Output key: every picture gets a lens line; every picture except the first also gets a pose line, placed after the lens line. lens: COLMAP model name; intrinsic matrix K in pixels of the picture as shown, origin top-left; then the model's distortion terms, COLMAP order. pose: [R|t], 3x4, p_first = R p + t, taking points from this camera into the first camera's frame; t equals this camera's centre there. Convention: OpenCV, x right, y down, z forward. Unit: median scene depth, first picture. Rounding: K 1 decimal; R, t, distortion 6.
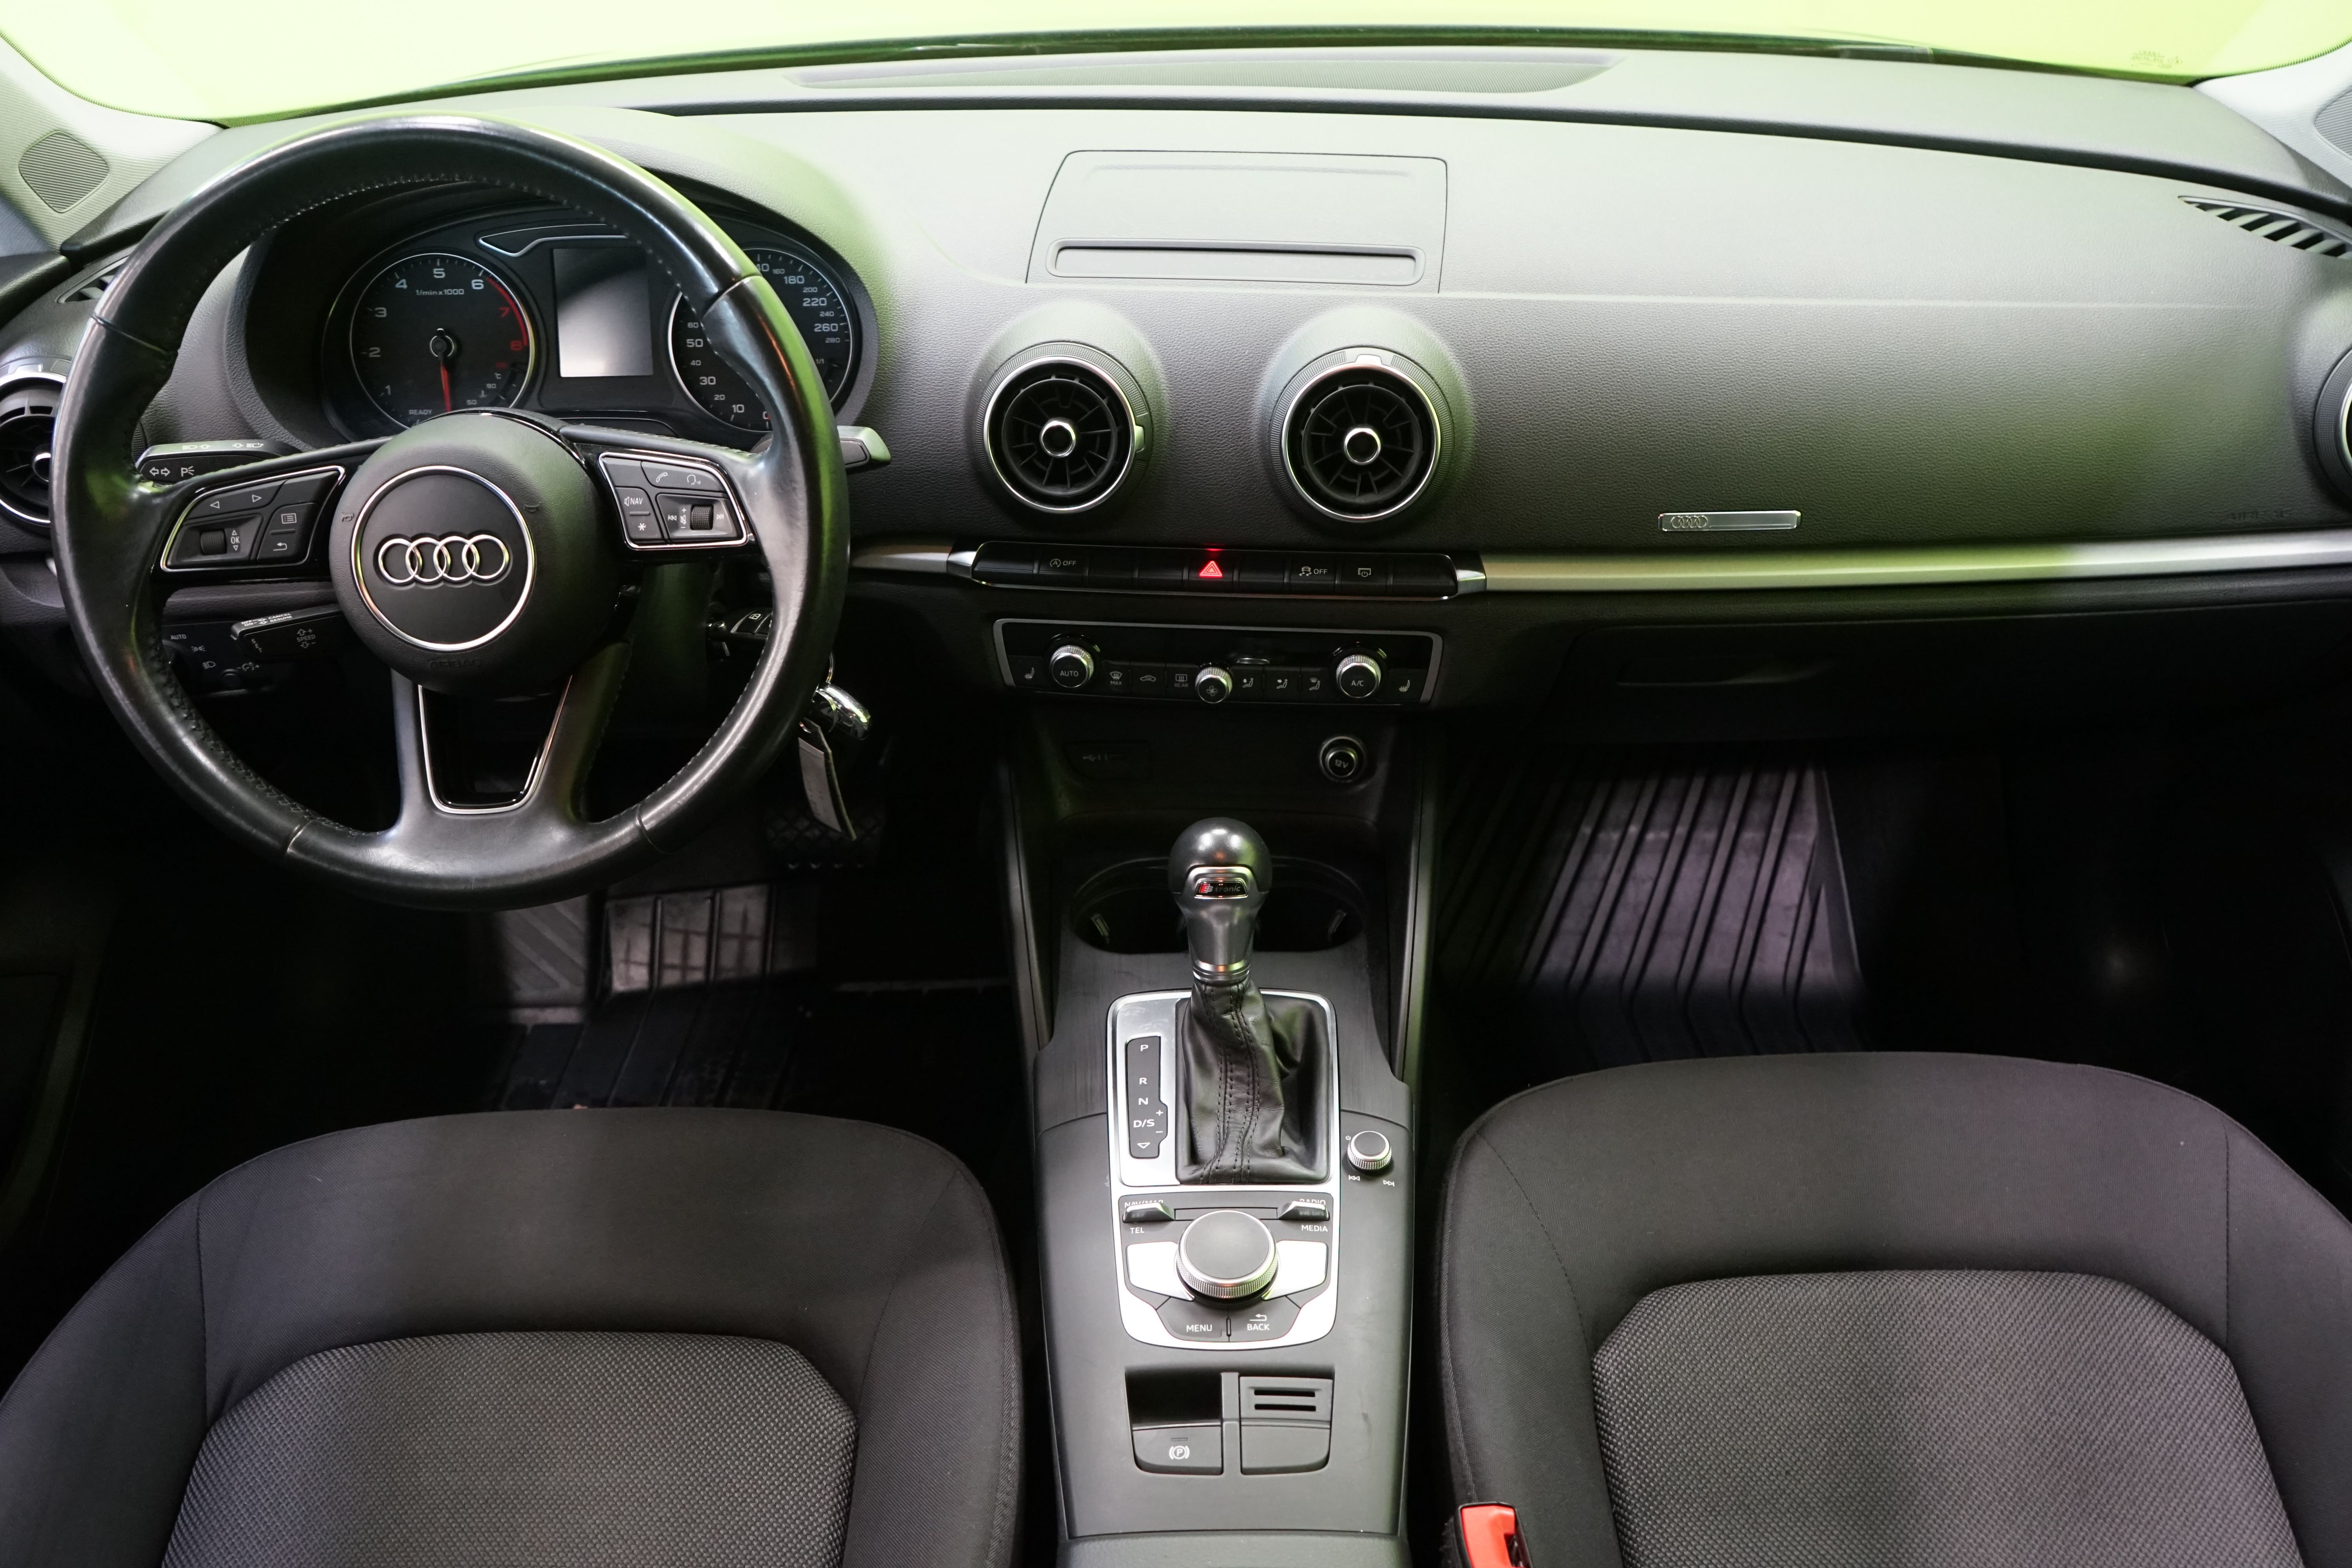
lens RADIAL K [[1862.6, 0, 1176.0], [0, 1862.6, 784.0], [0, 0, 1]] dist [-0.010456, -0.004456]
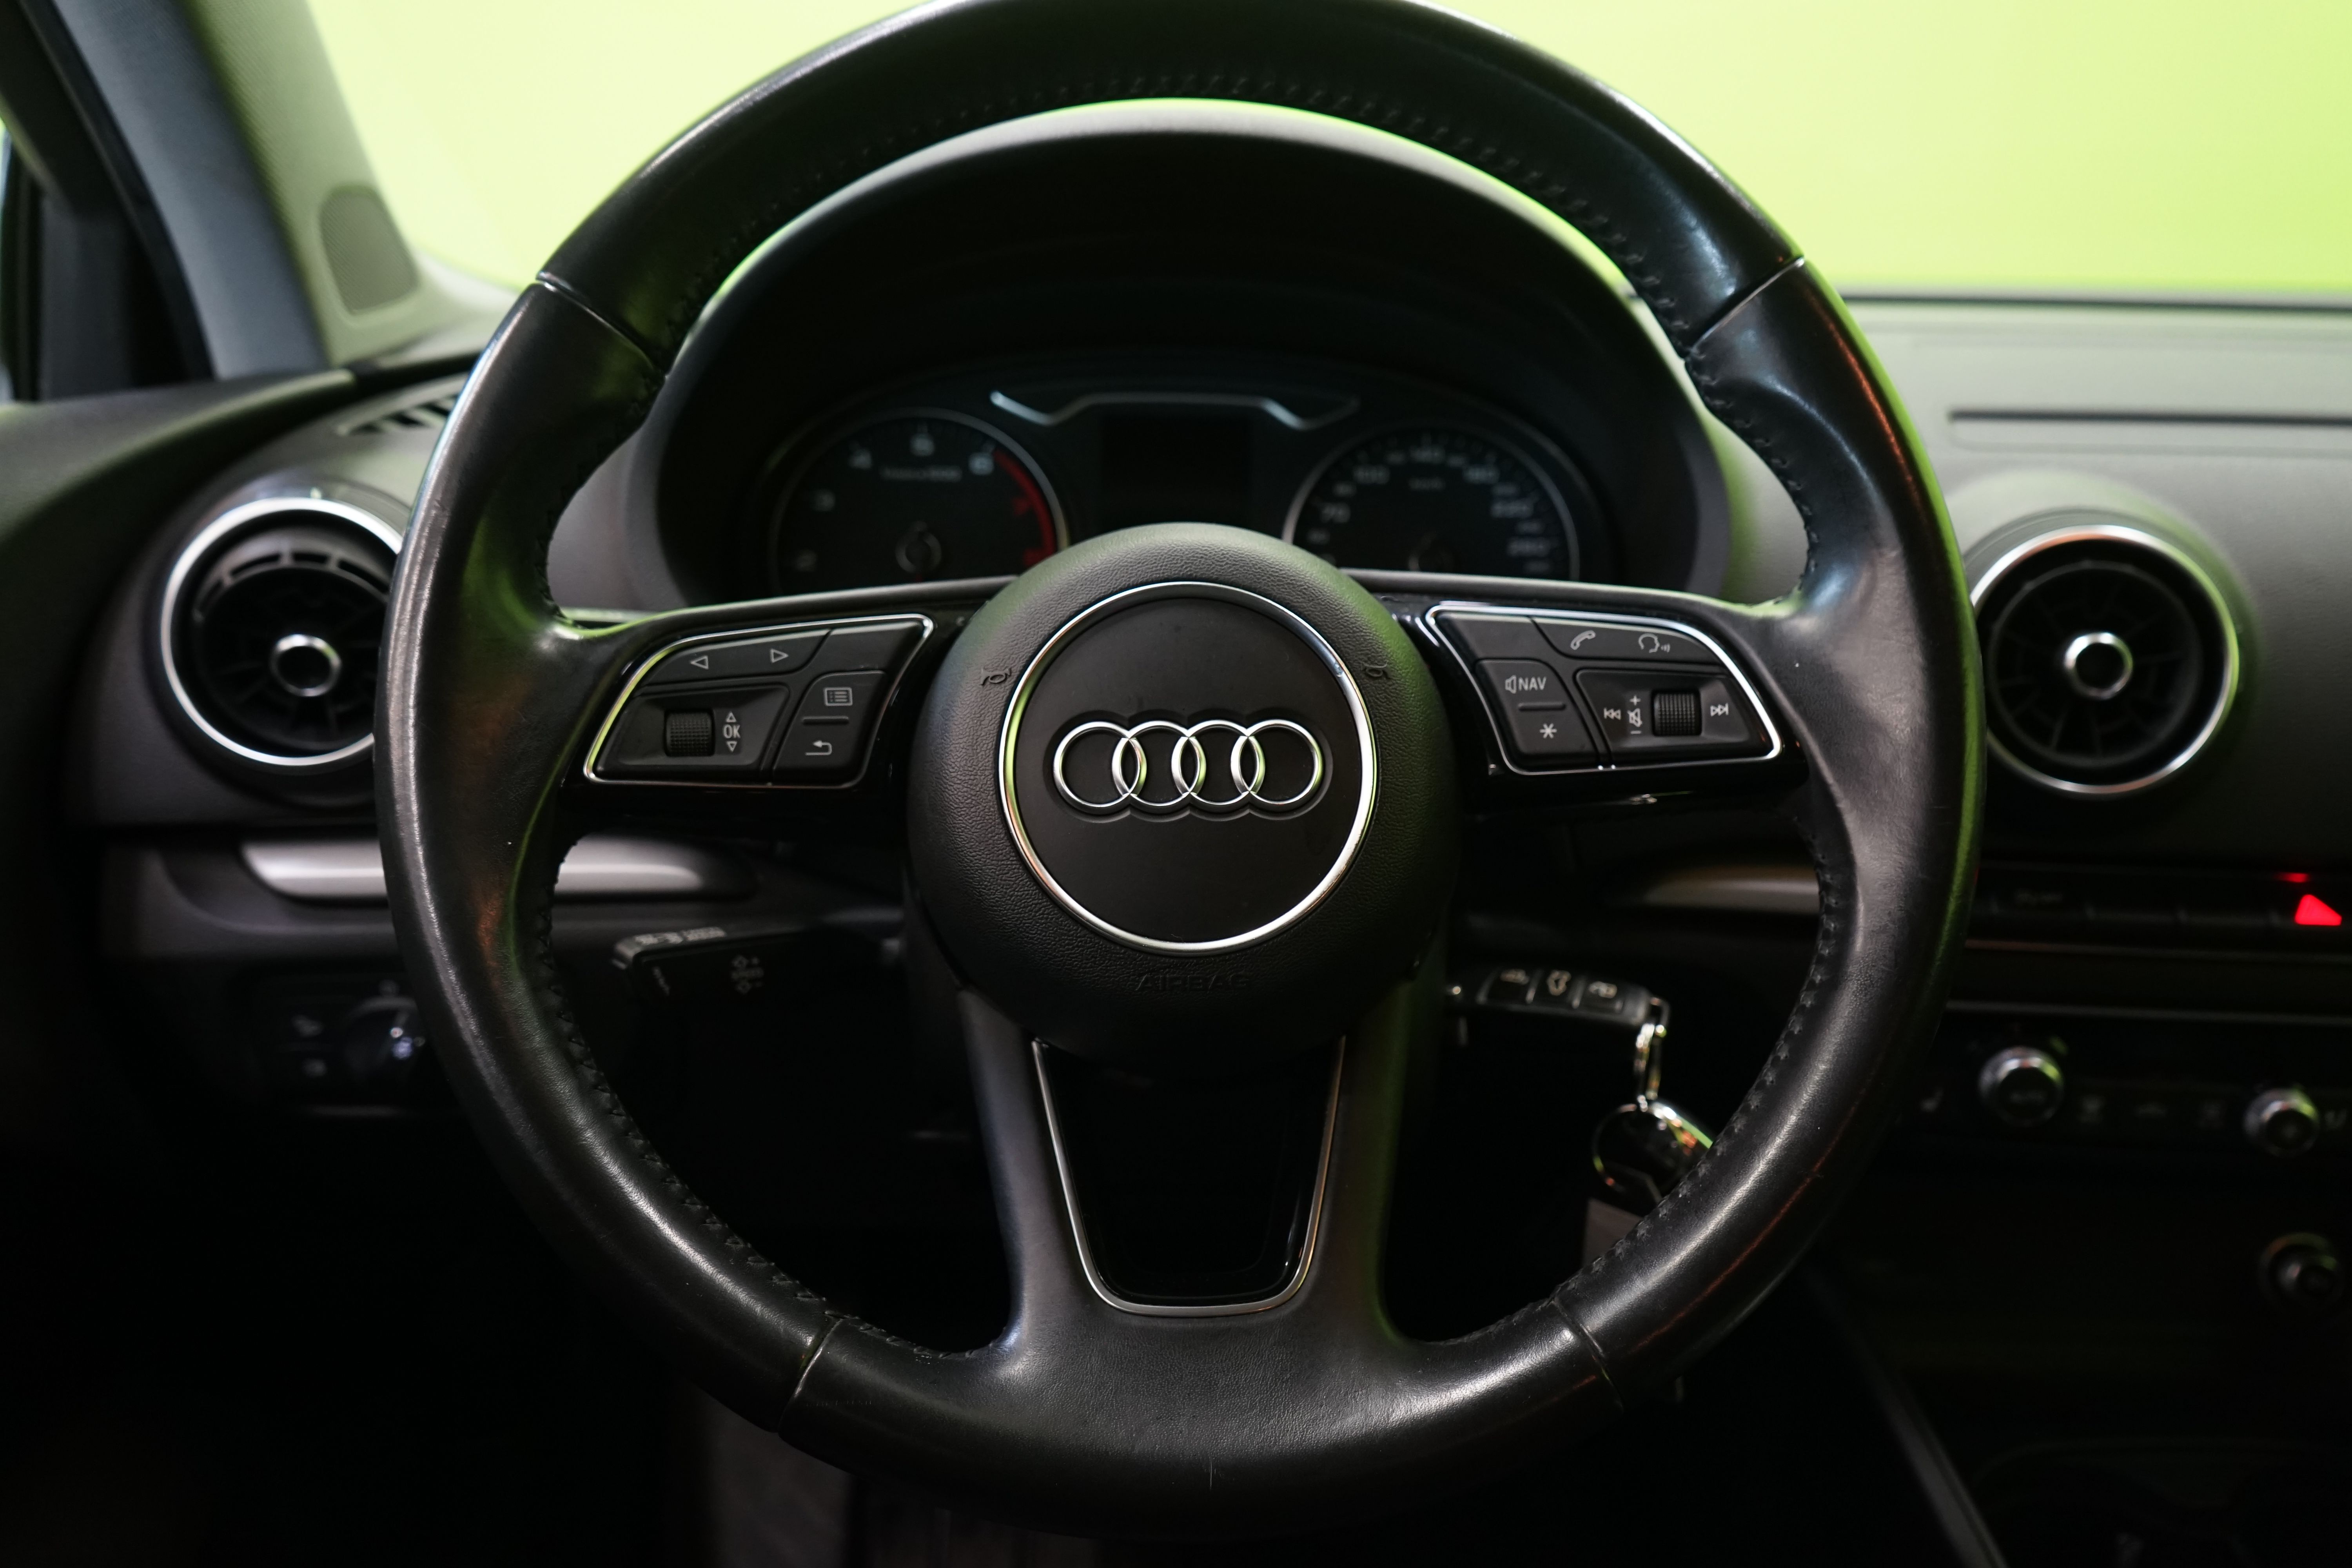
lens RADIAL K [[1887.7, 0, 1176.0], [0, 1887.7, 784.0], [0, 0, 1]] dist [-0.024240, -0.003944]
pose [[0.999432, 0.028054, 0.018691, -0.380473], [-0.021348, 0.955829, -0.293148, 0.026249], [-0.026090, 0.292582, 0.955884, 0.497214]]
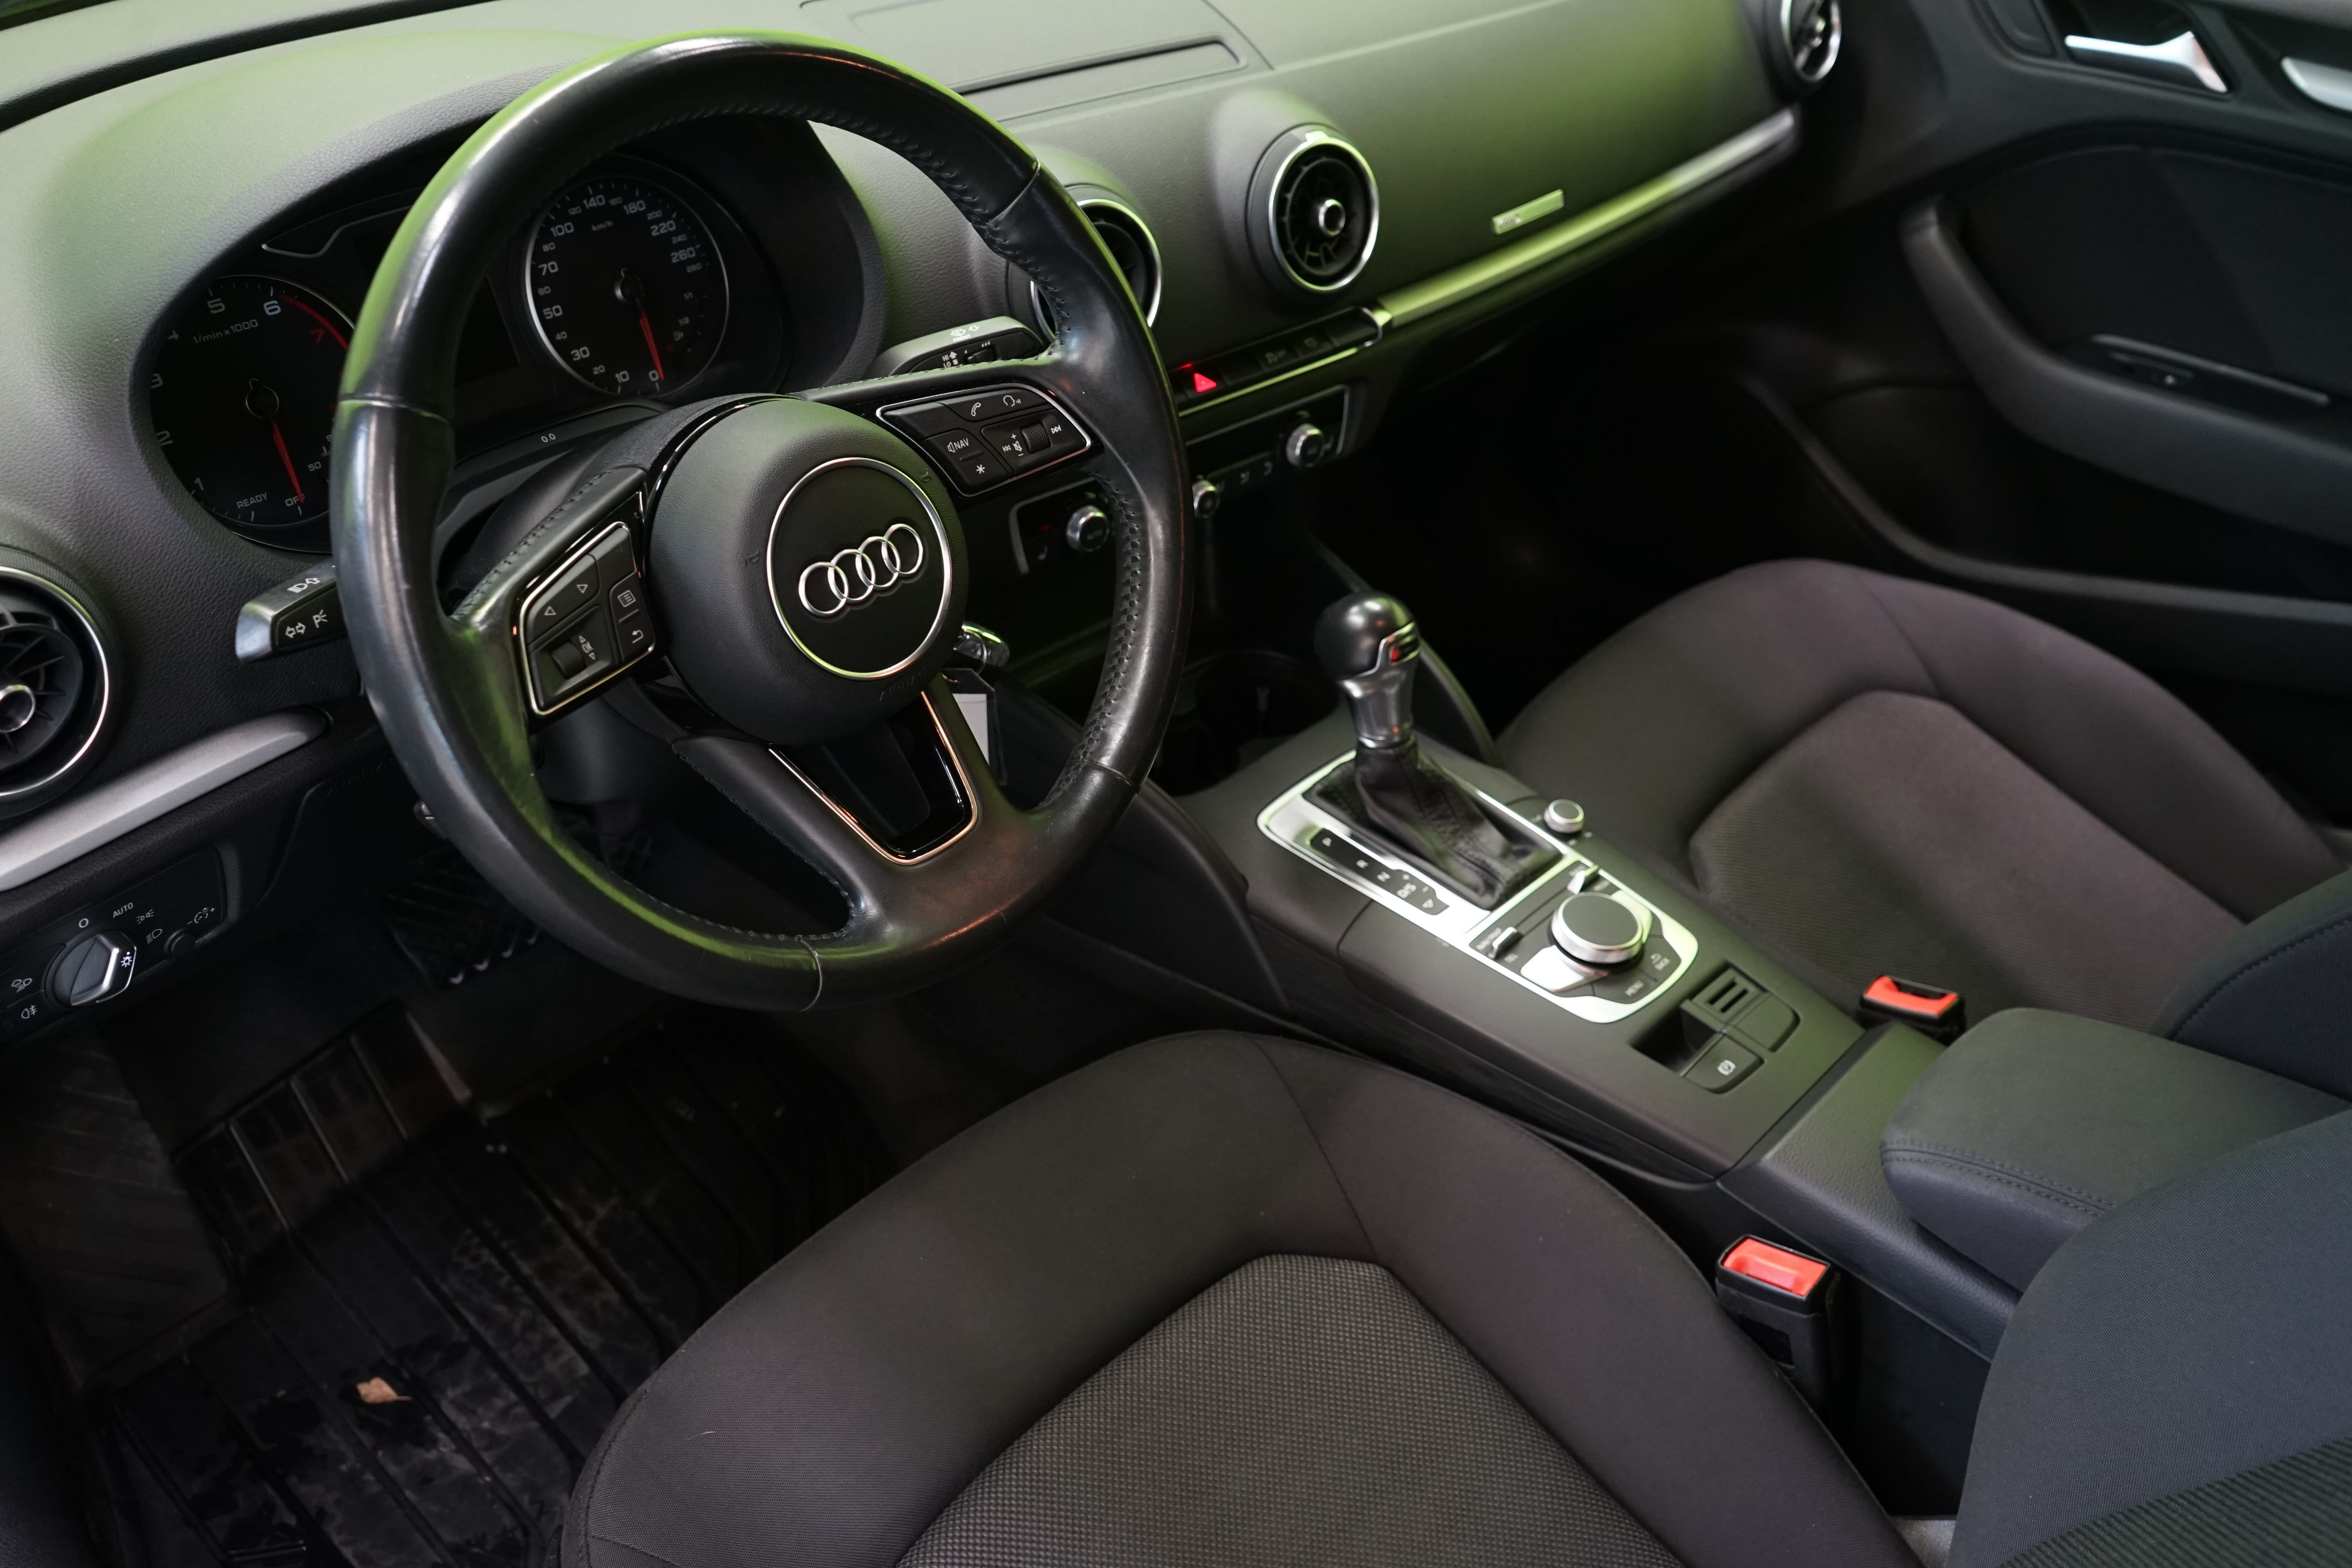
lens RADIAL K [[2035.1, 0, 1176.0], [0, 2035.1, 784.0], [0, 0, 1]] dist [-0.001673, -0.010599]
pose [[0.677988, -0.394738, 0.620092, -0.841113], [0.359275, 0.913903, 0.188952, -0.144581], [-0.641290, 0.094676, 0.761435, 0.216025]]
